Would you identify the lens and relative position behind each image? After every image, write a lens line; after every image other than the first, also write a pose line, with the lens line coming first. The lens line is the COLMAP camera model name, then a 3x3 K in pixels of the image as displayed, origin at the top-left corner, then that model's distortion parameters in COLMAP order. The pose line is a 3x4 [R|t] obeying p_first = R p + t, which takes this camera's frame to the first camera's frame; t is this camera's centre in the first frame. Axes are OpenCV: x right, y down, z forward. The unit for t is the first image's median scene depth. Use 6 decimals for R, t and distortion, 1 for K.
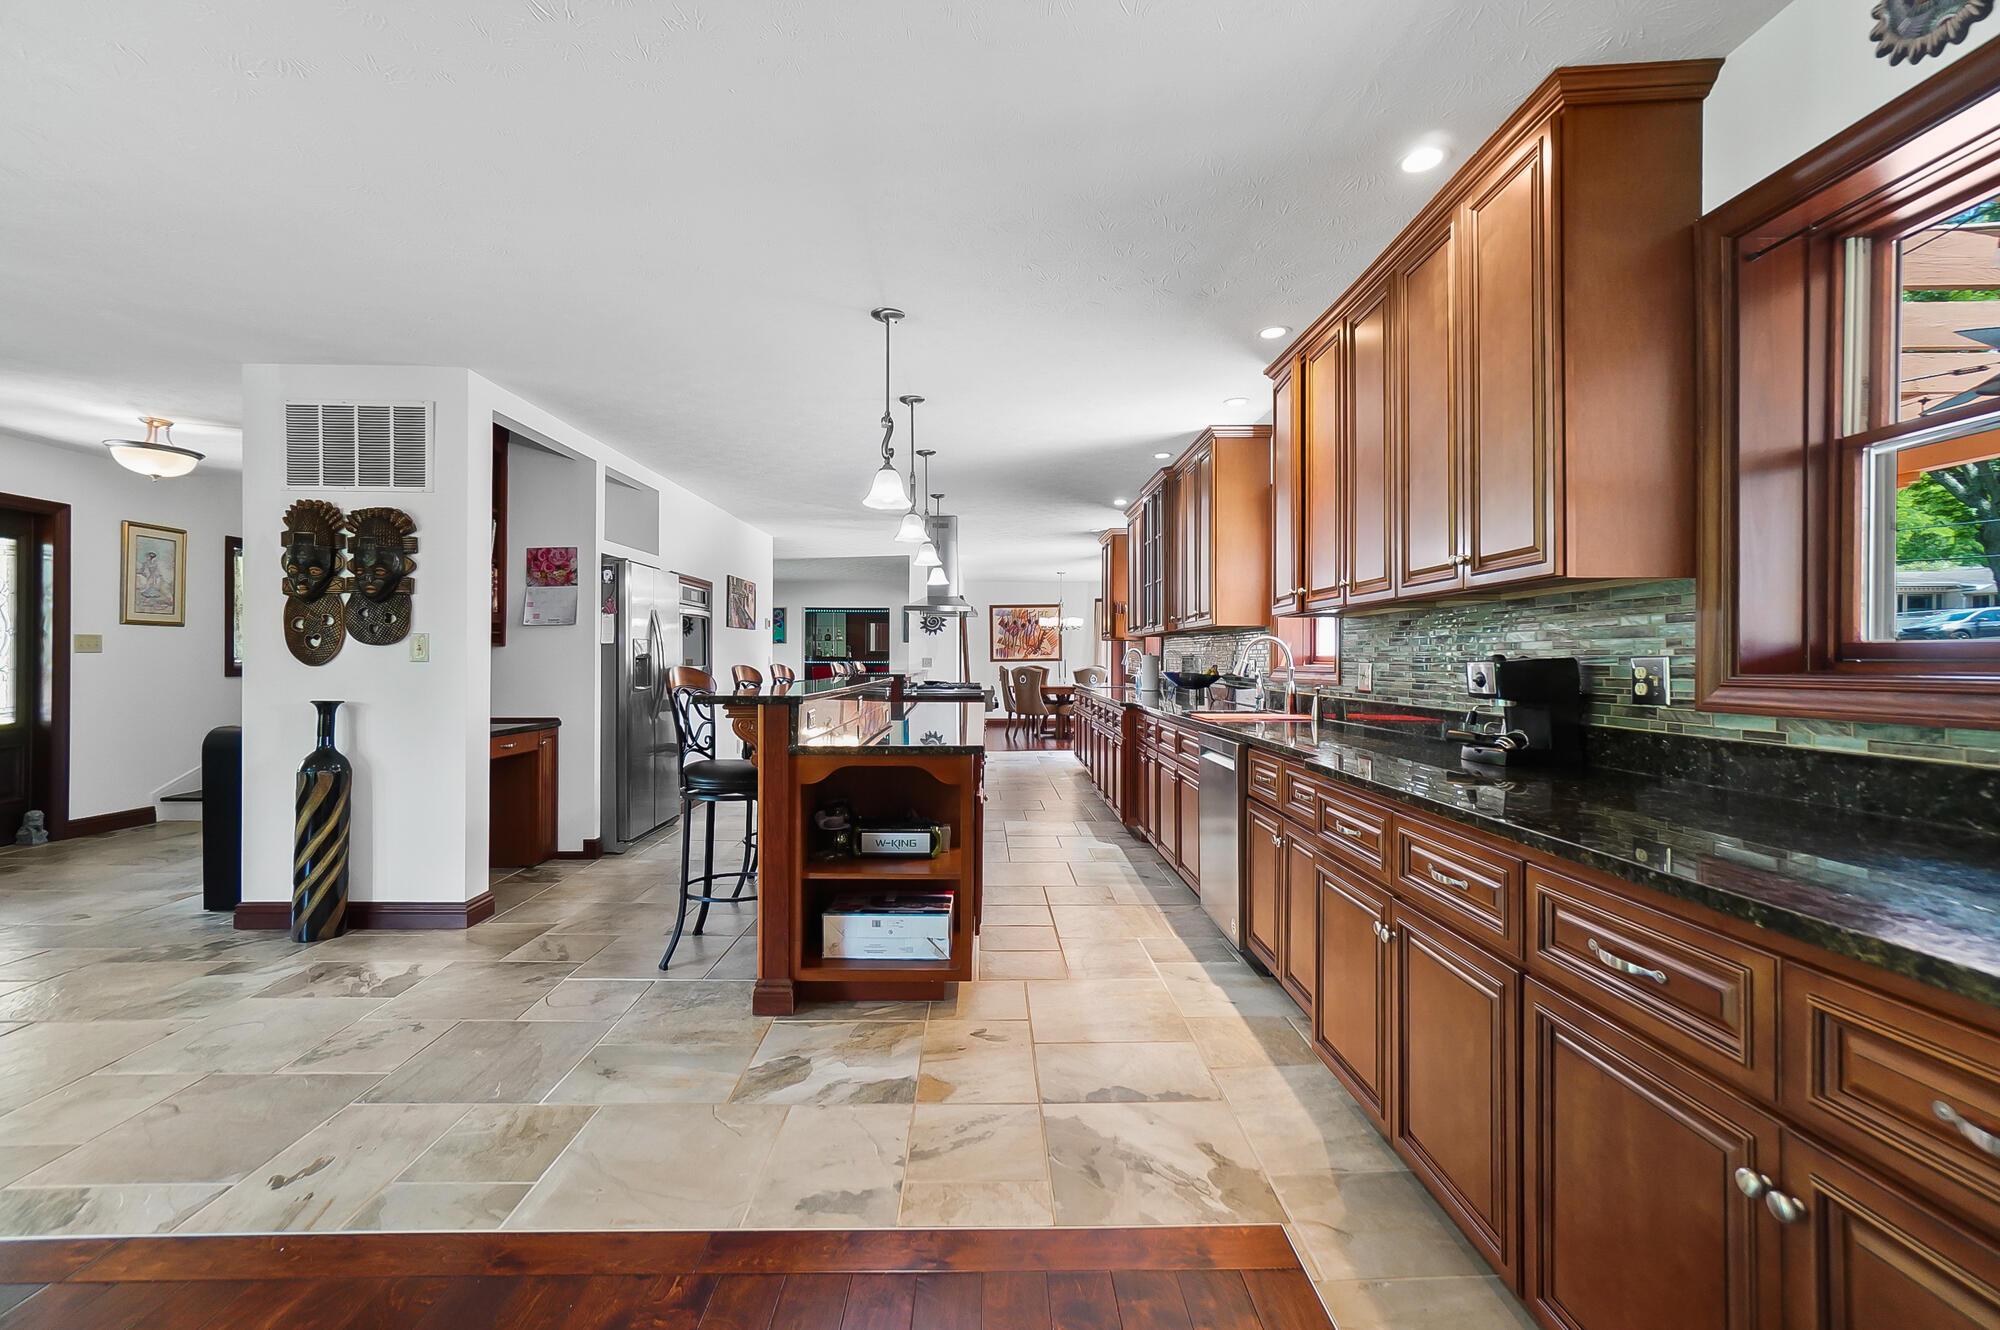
lens RADIAL K [[866.3, 0, 991.1], [0, 866.3, 661.7], [0, 0, 1]] dist [0.000611, 0.005005]
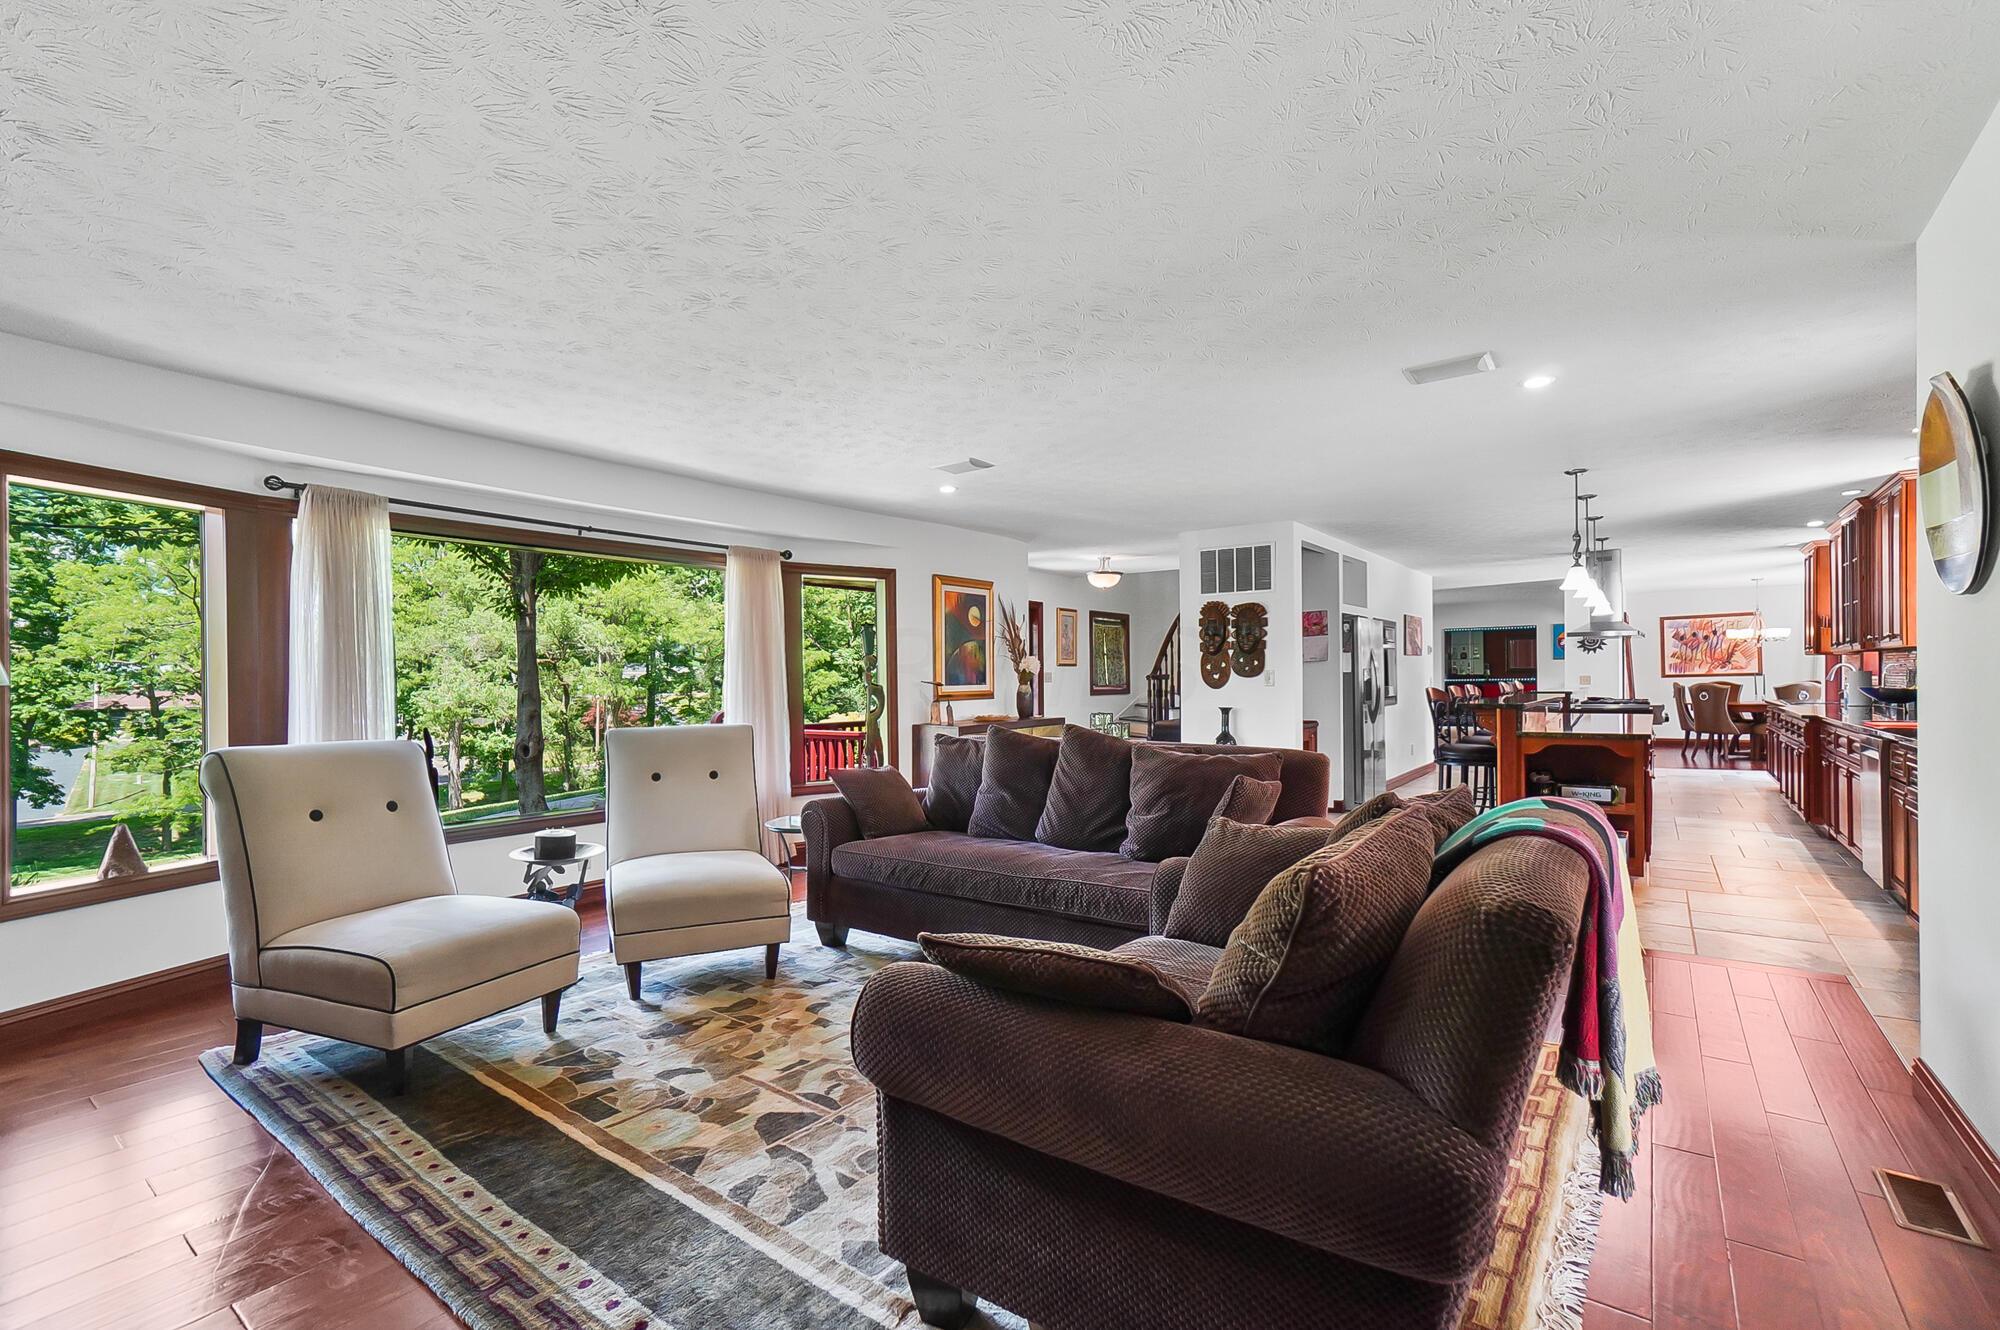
lens RADIAL K [[866.3, 0, 1032.3], [0, 866.3, 685.3], [0, 0, 1]] dist [0.000611, 0.005005]
pose [[0.808415, -0.009979, -0.588529, 0.005703], [0.013413, 0.999909, 0.001470, -0.006914], [0.588460, -0.009083, 0.808475, -0.505588]]
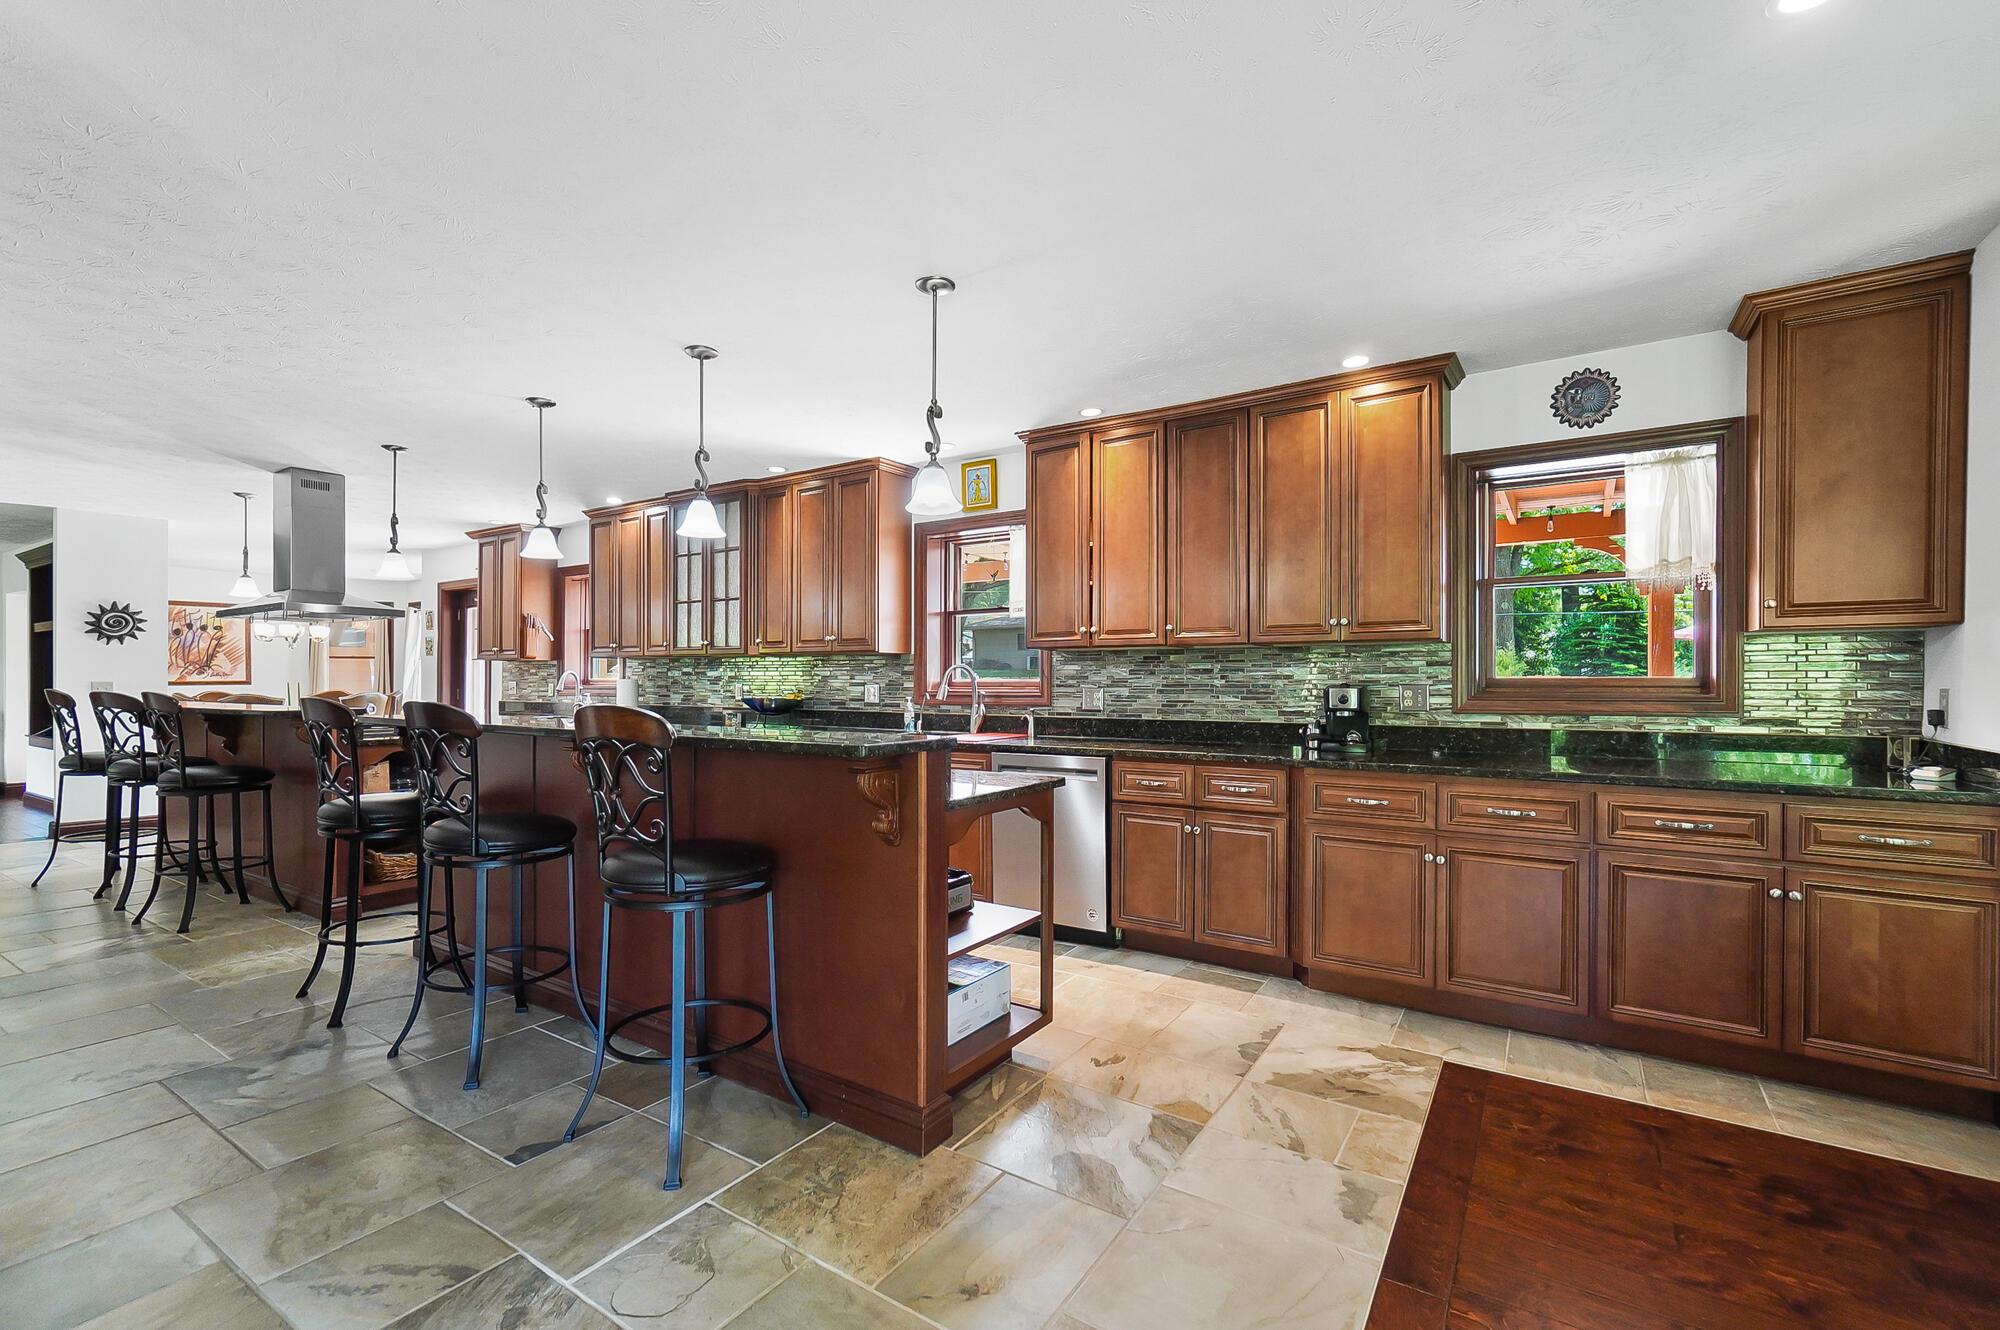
lens RADIAL K [[866.3, 0, 1015.0], [0, 866.3, 679.4], [0, 0, 1]] dist [0.000611, 0.005005]
pose [[0.550669, -0.000768, 0.834723, -0.424757], [0.003424, 0.999993, -0.001338, -0.005910], [-0.834716, 0.003595, 0.550668, 0.248954]]
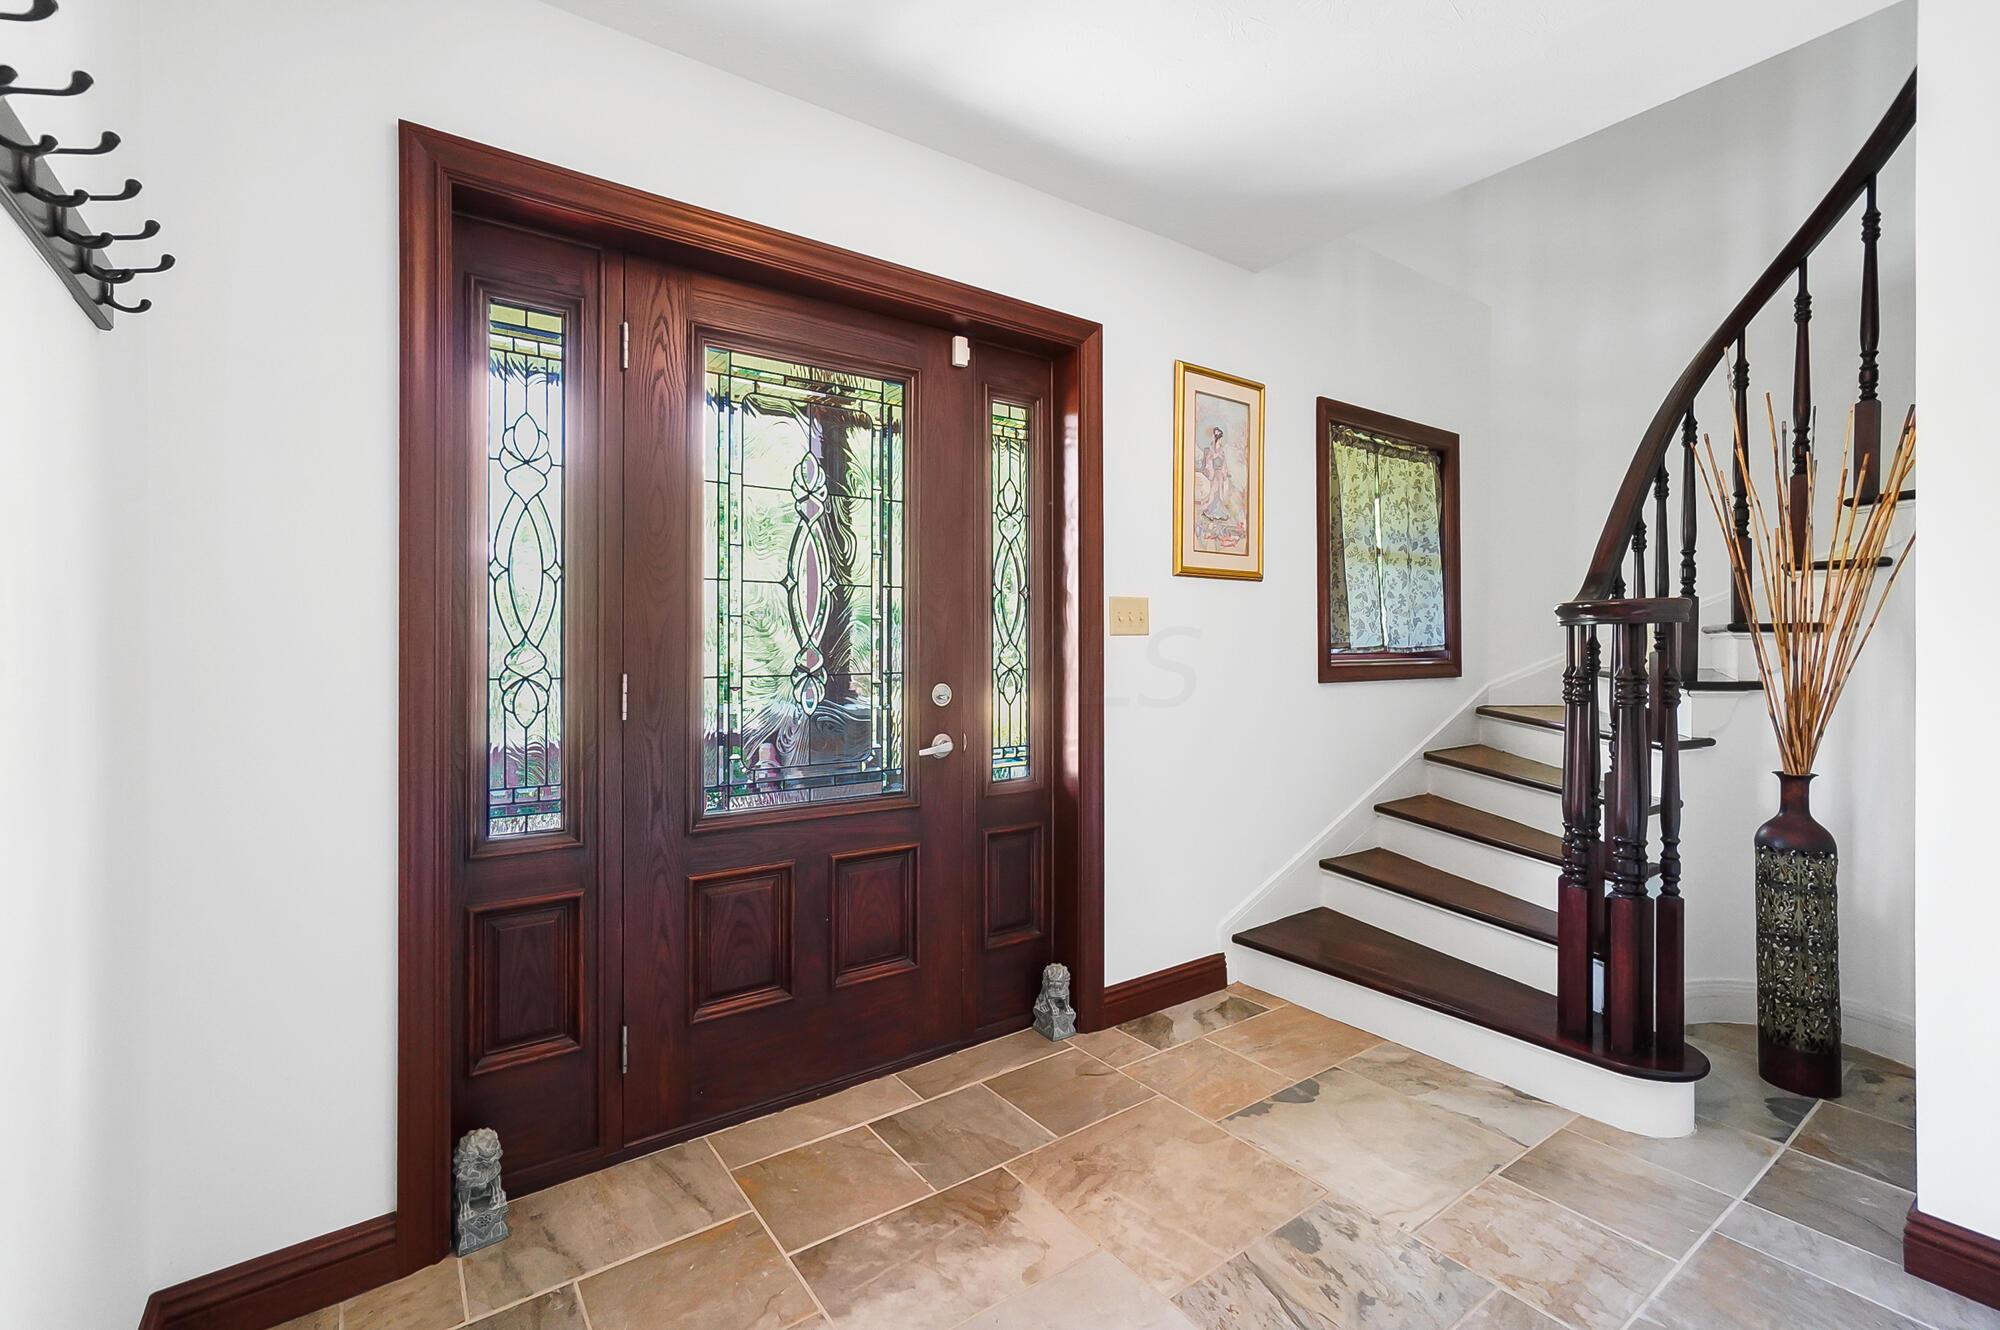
lens RADIAL K [[866.3, 0, 987.4], [0, 866.3, 651.6], [0, 0, 1]] dist [0.000611, 0.005005]
pose [[0.578503, -0.005871, -0.815659, -0.723709], [0.008788, 0.999961, -0.000964, -0.001182], [0.815633, -0.006610, 0.578532, 0.690539]]
